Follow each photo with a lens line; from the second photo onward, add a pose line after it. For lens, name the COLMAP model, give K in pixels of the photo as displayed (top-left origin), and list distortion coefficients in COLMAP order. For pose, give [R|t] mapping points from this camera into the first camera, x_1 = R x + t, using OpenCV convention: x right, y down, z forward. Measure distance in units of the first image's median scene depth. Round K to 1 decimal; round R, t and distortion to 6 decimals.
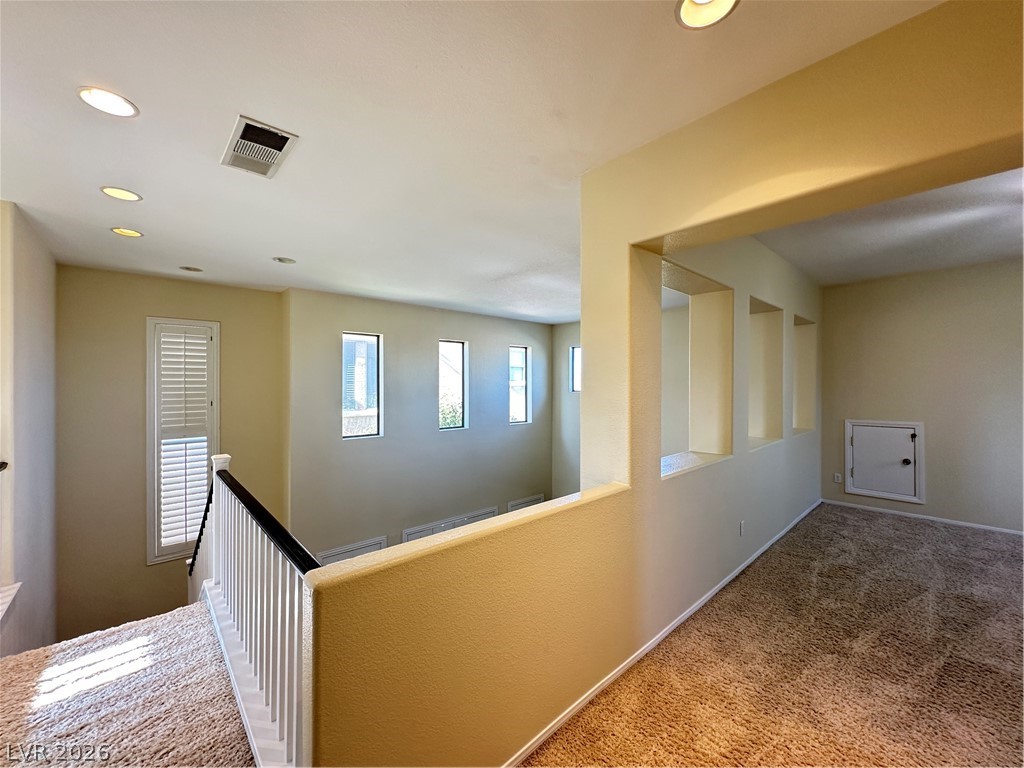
lens RADIAL K [[409.1, 0, 506.8], [0, 409.1, 383.2], [0, 0, 1]] dist [-0.001030, 0.000140]
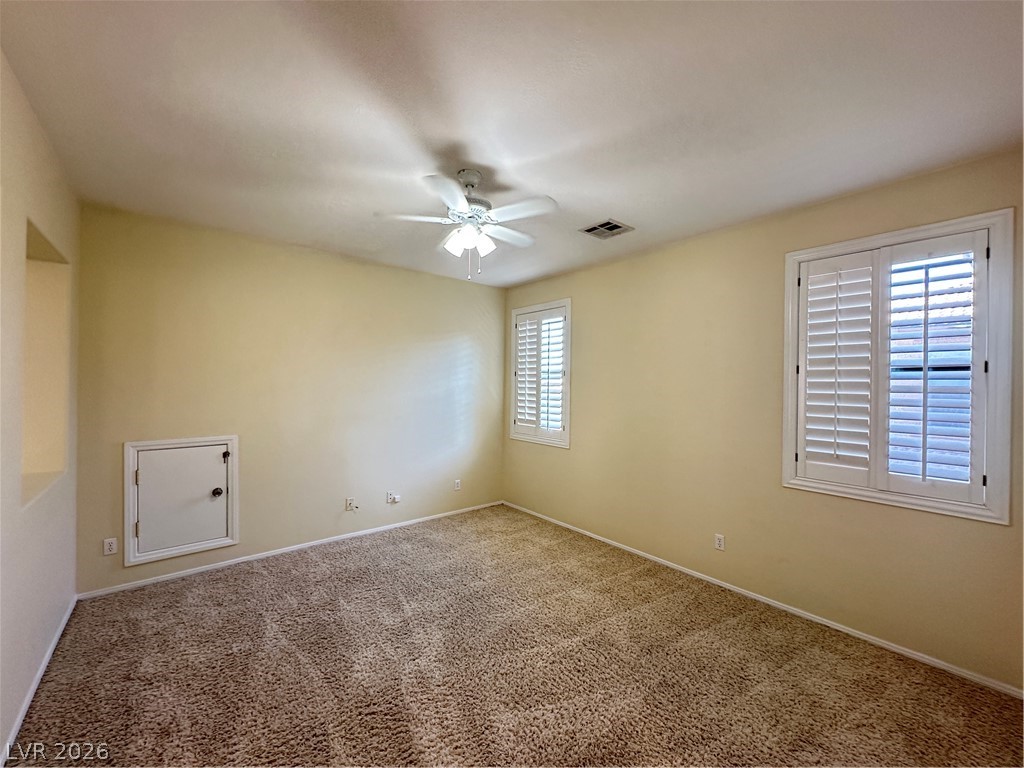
lens RADIAL K [[409.1, 0, 514.3], [0, 409.1, 384.1], [0, 0, 1]] dist [-0.001030, 0.000140]
pose [[0.043748, -0.001202, 0.999042, 0.288304], [-0.007472, 0.999971, 0.001530, -0.002039], [-0.999015, -0.007532, 0.043738, 0.453914]]
